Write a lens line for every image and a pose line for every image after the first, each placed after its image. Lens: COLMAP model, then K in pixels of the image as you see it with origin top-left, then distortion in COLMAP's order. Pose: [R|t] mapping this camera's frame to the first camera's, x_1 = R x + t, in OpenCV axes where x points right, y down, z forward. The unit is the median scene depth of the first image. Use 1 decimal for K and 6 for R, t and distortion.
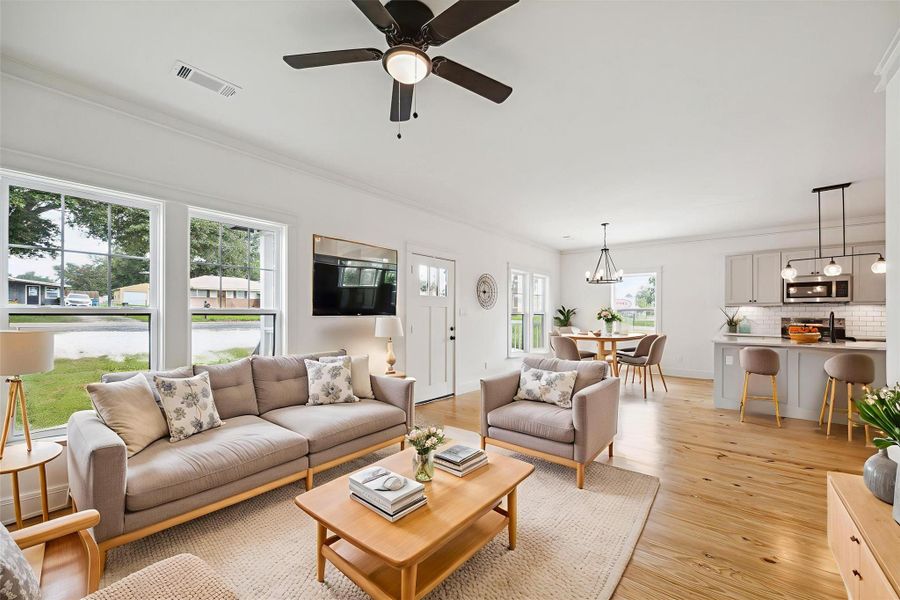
lens RADIAL K [[372.7, 0, 451.1], [0, 372.7, 316.0], [0, 0, 1]] dist [0.000648, 0.000200]
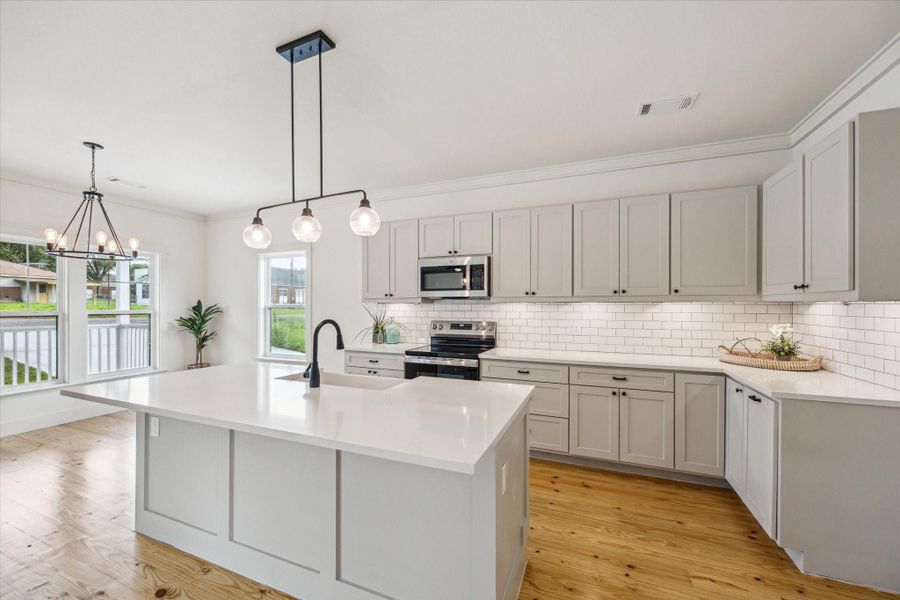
lens RADIAL K [[354.1, 0, 451.0], [0, 354.1, 305.0], [0, 0, 1]] dist [-0.001119, -0.000122]
pose [[0.965443, 0.000440, 0.260614, 0.801224], [-0.000904, 0.999998, 0.001660, -0.025574], [-0.260613, -0.001838, 0.965442, 0.408369]]
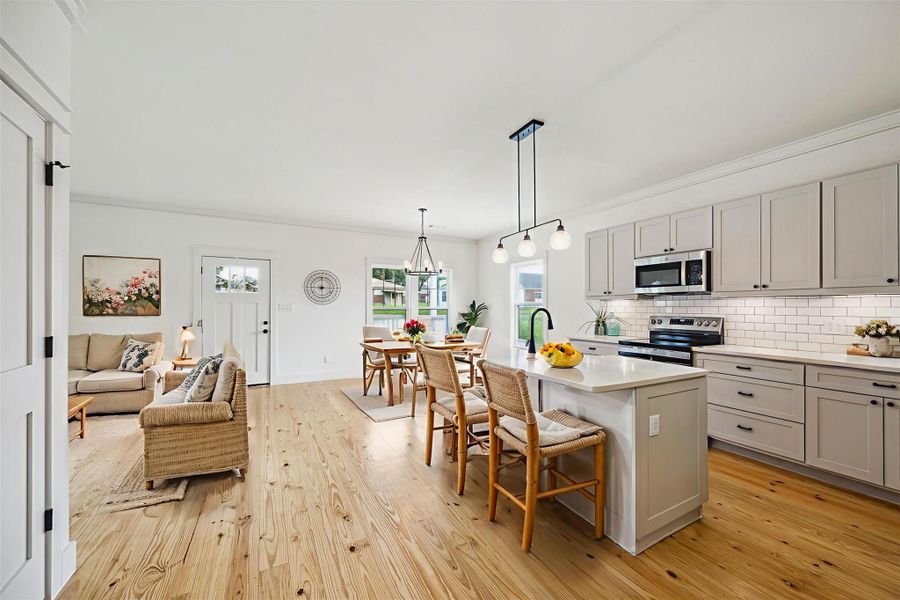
lens RADIAL K [[348.9, 0, 459.2], [0, 348.9, 304.8], [0, 0, 1]] dist [0.000205, 0.000155]
pose [[0.918989, -0.000795, -0.394282, 0.862009], [-0.001060, 0.999989, -0.004488, -0.013737], [0.394281, 0.004542, 0.918979, 0.273364]]
